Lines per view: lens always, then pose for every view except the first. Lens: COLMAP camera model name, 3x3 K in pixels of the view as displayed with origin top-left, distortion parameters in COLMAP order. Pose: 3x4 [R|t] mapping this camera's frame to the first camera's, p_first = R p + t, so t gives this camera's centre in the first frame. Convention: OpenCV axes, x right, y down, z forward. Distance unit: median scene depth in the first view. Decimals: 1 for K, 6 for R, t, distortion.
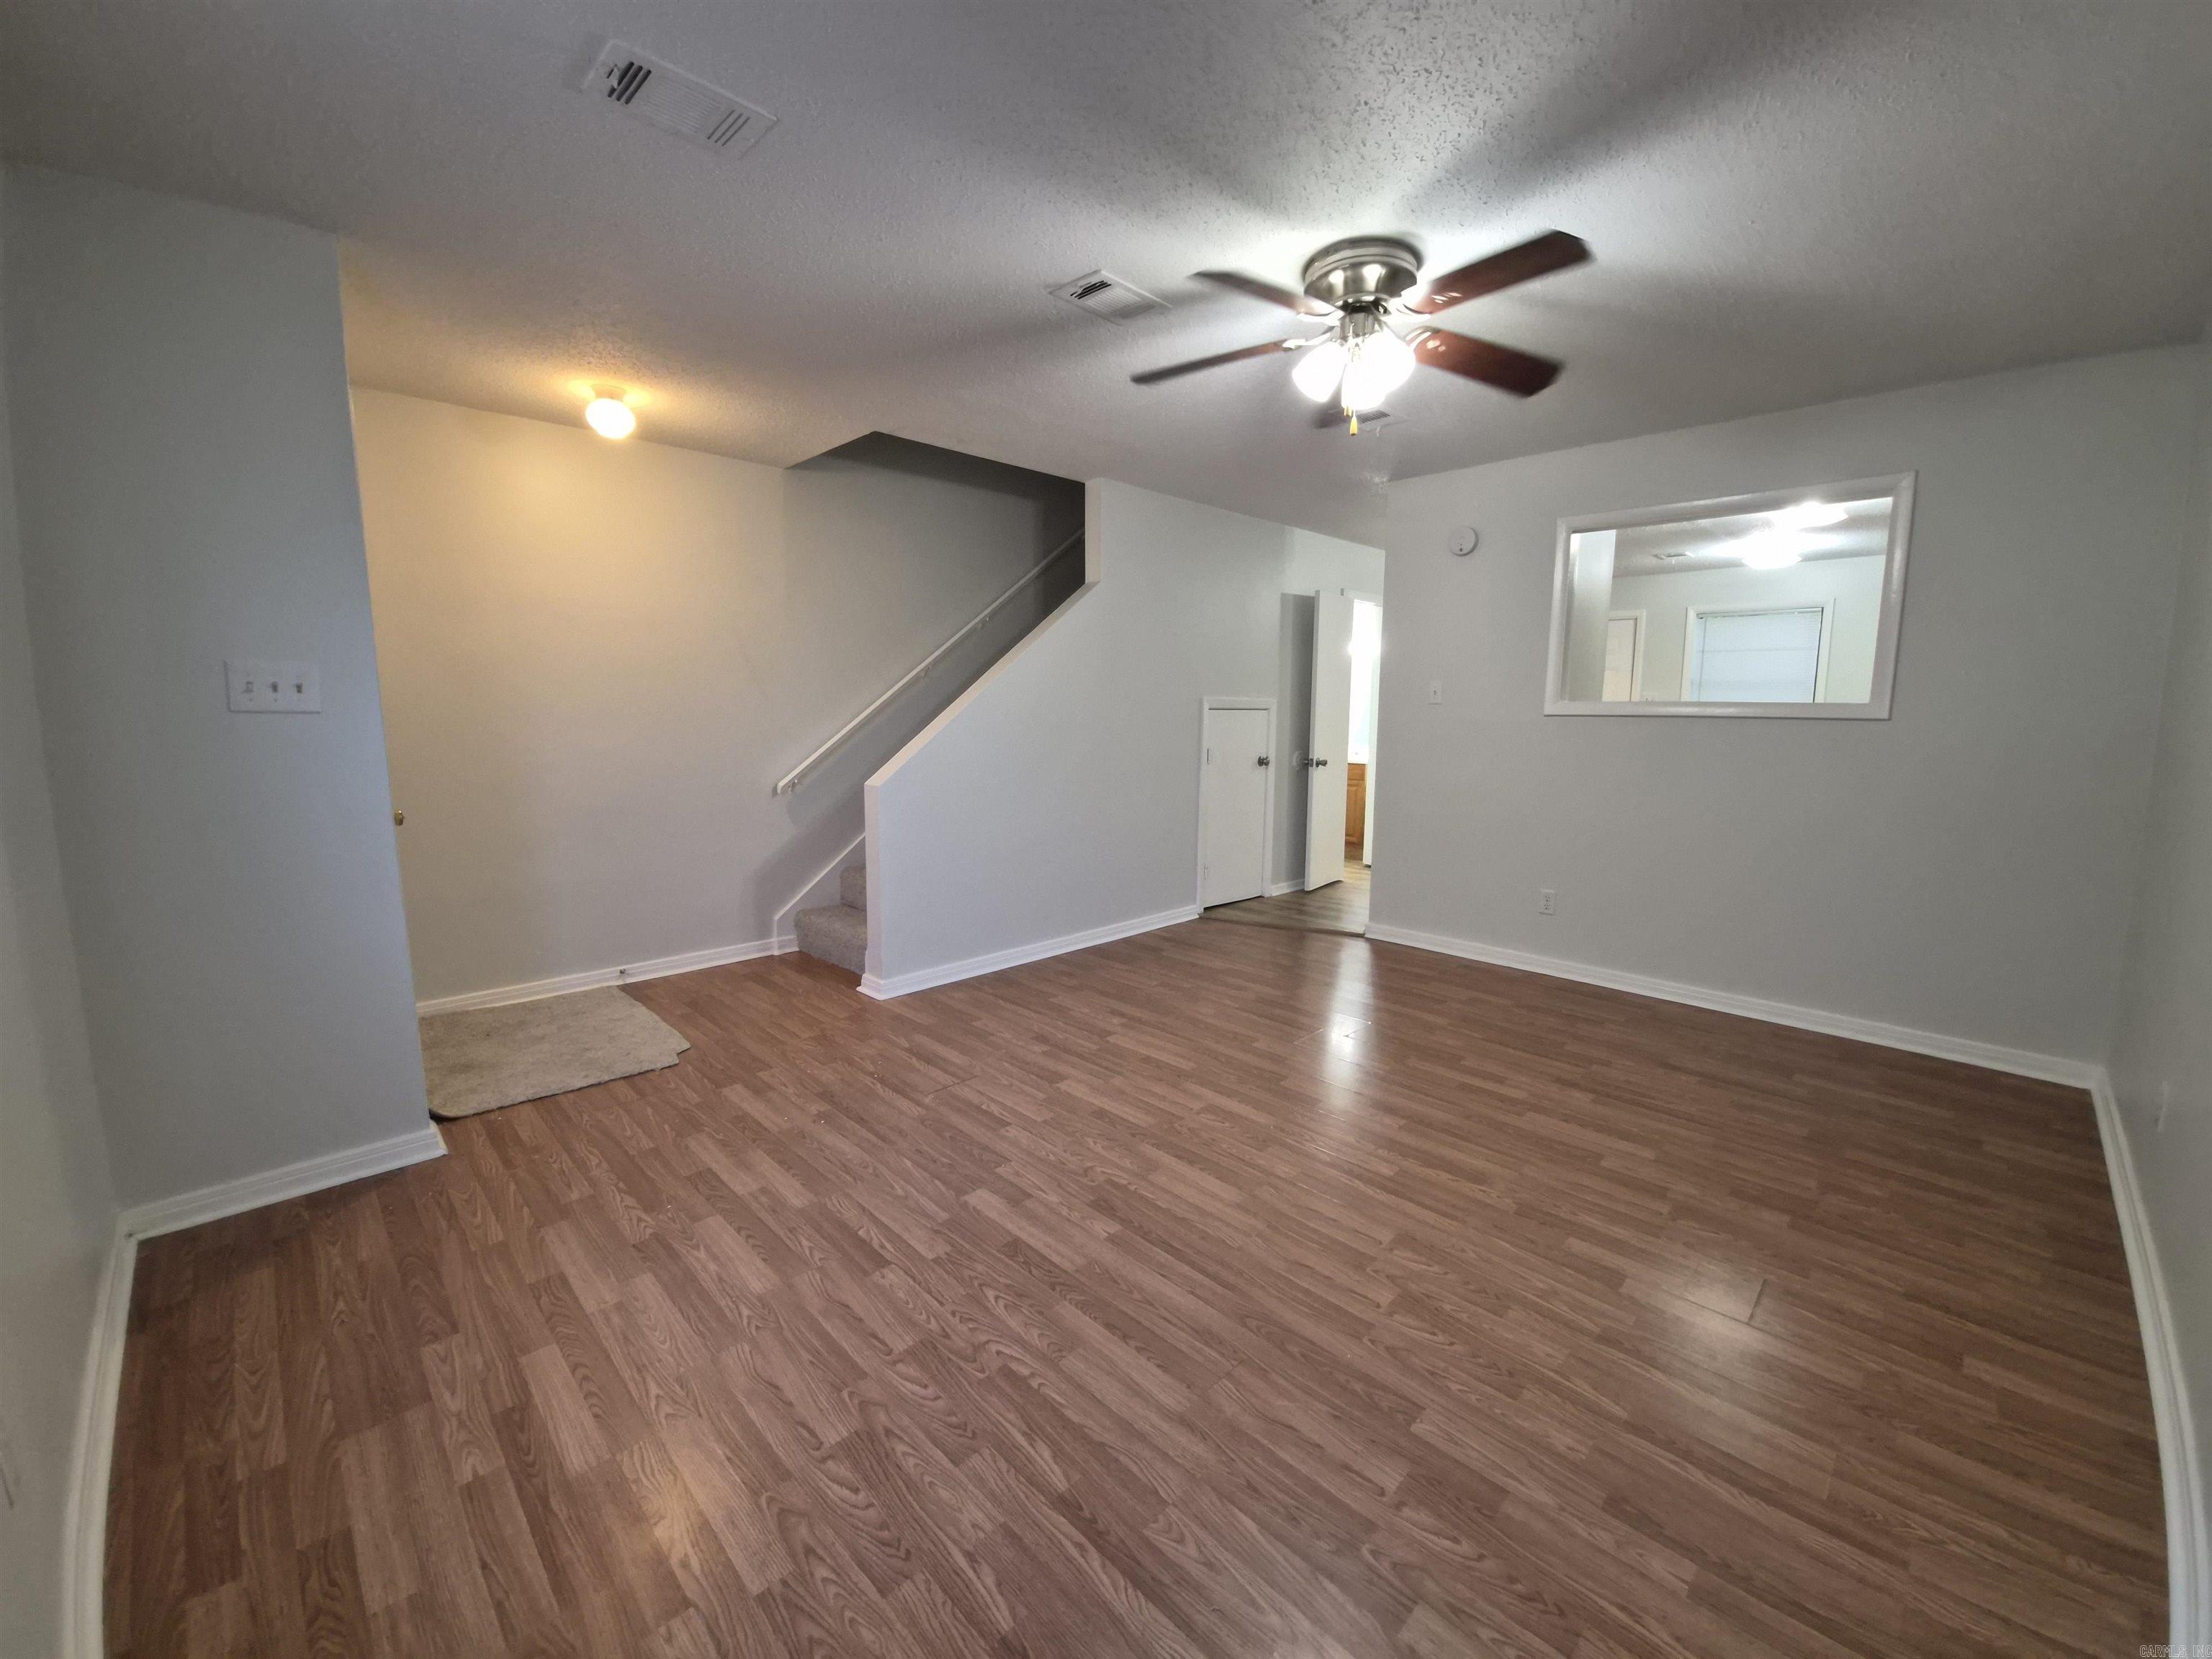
lens RADIAL K [[907.2, 0, 1110.5], [0, 907.2, 825.7], [0, 0, 1]] dist [-0.027049, -0.001013]
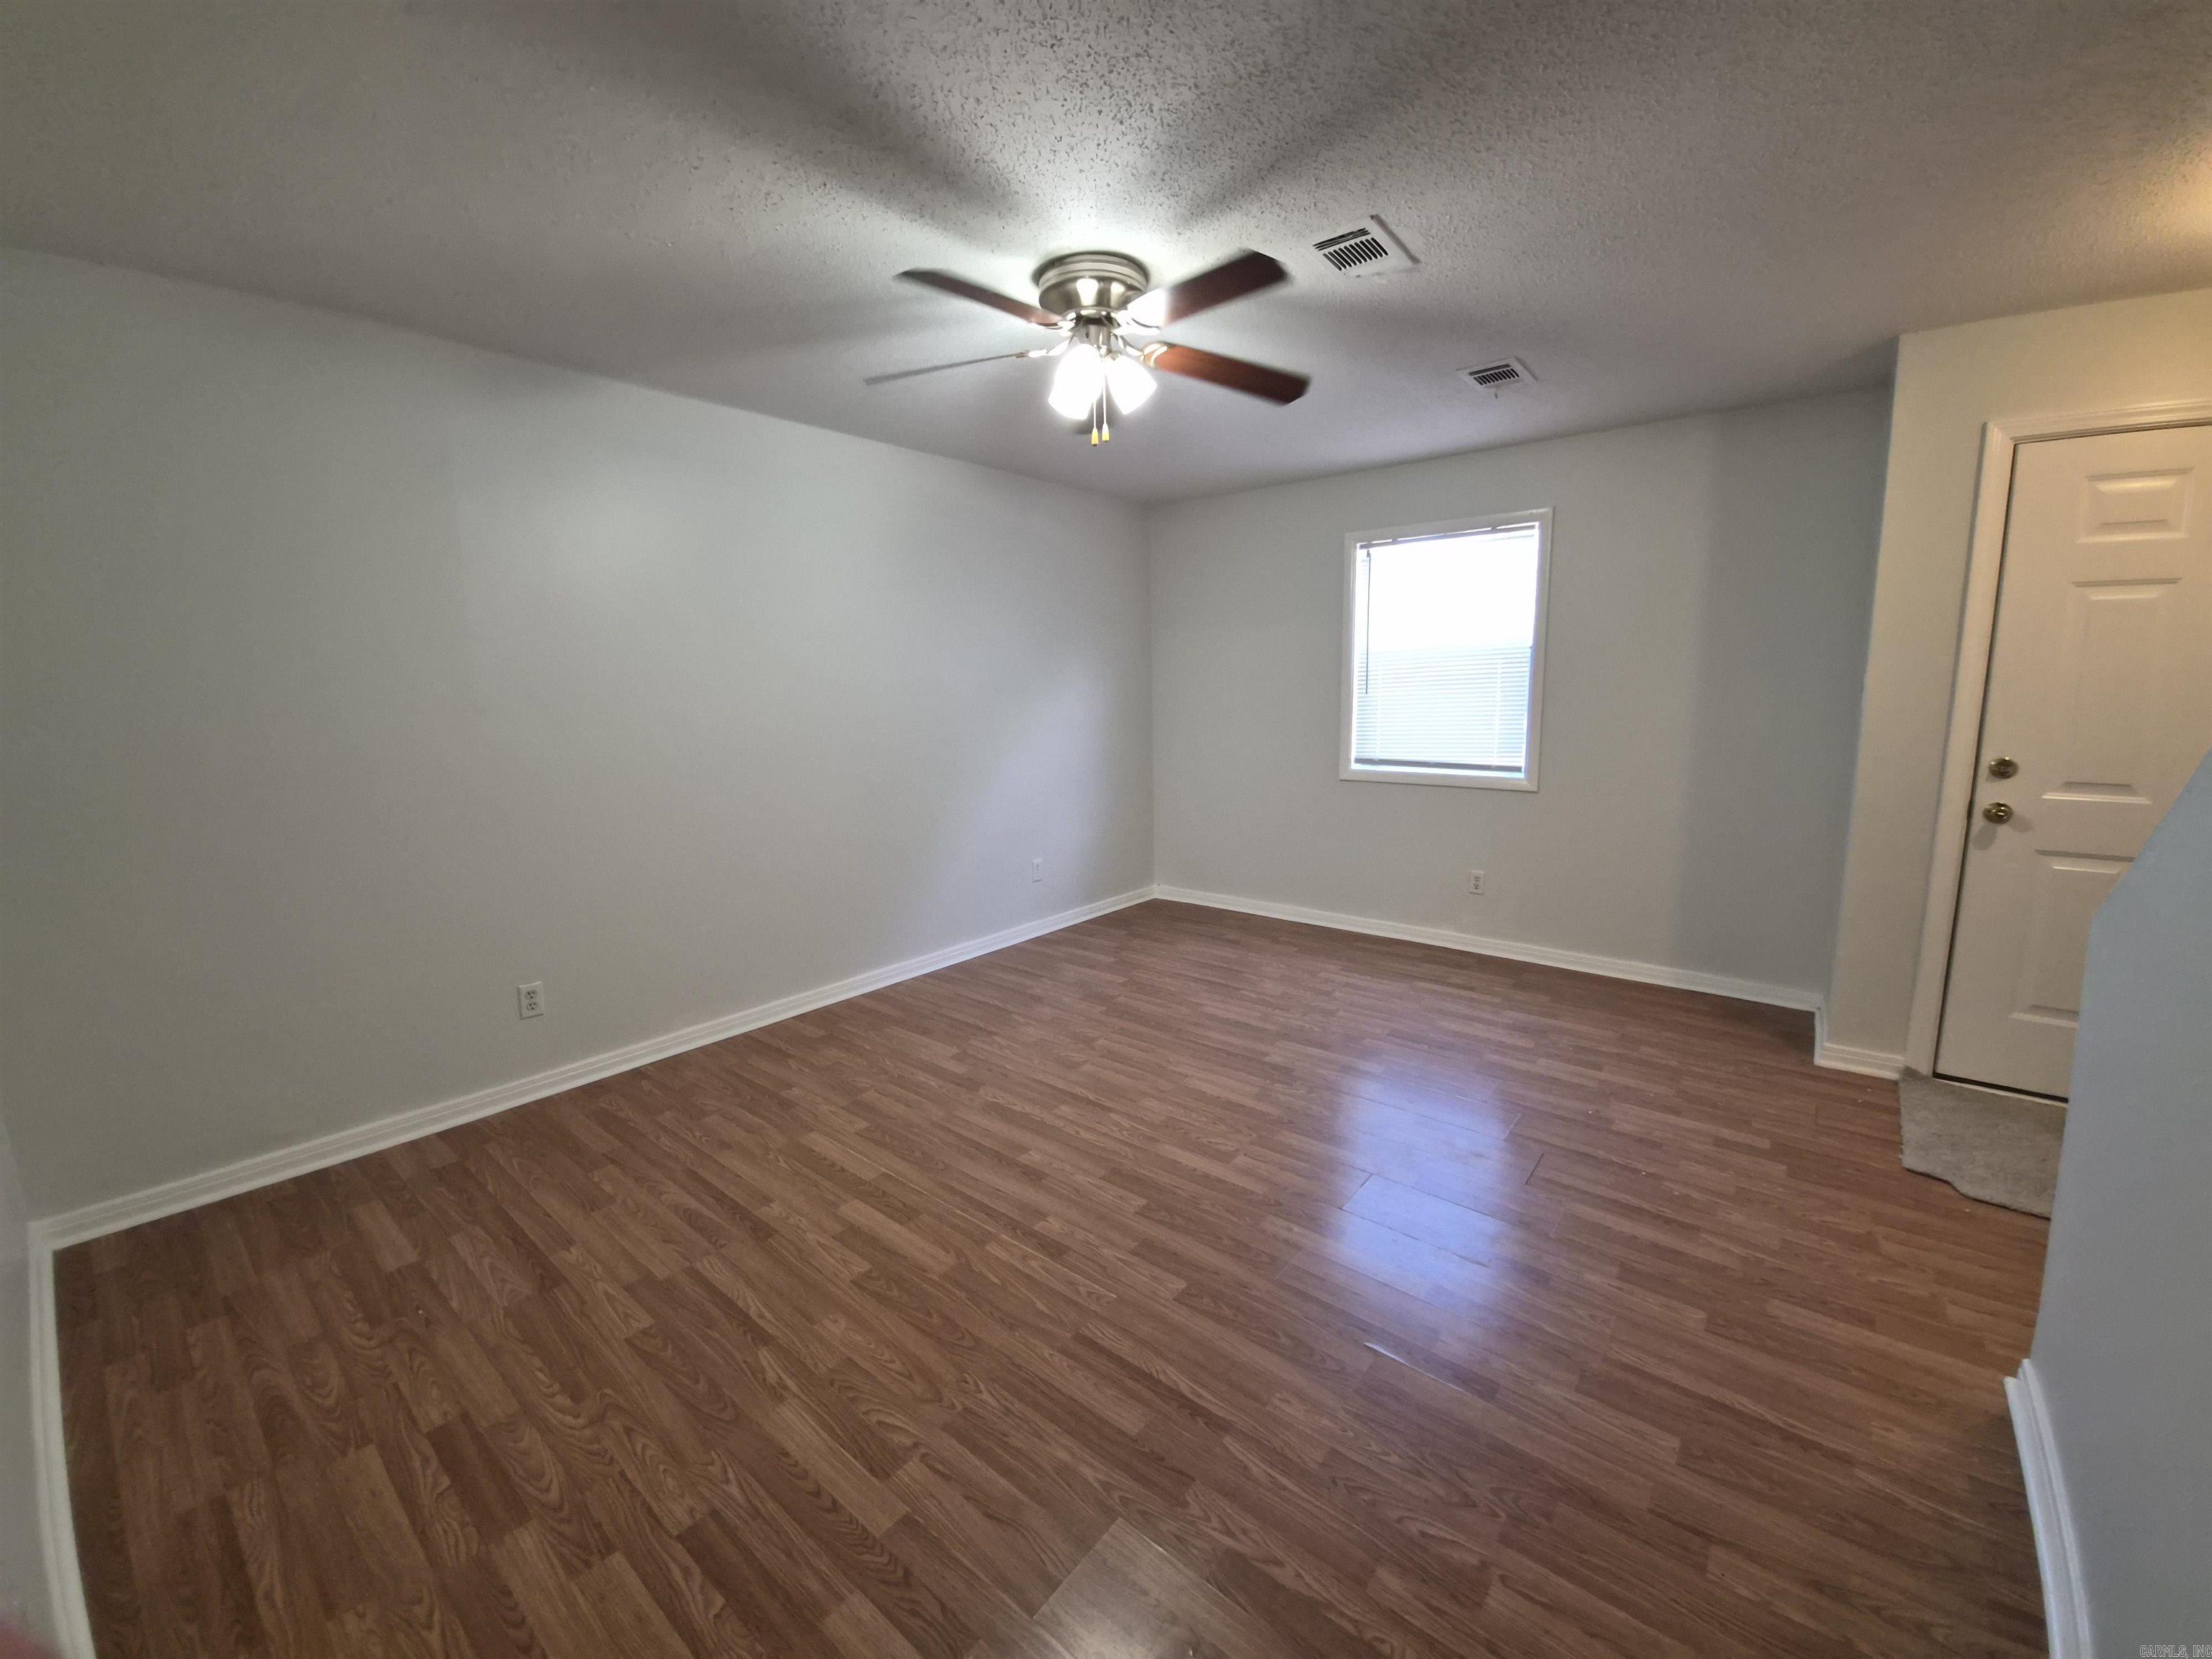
lens RADIAL K [[907.2, 0, 1112.7], [0, 907.2, 828.8], [0, 0, 1]] dist [-0.027049, -0.001013]
pose [[-0.994812, 0.026241, -0.098285, 0.348766], [-0.002578, 0.959343, 0.282231, -0.299082], [0.101695, 0.281020, -0.954299, 2.022159]]
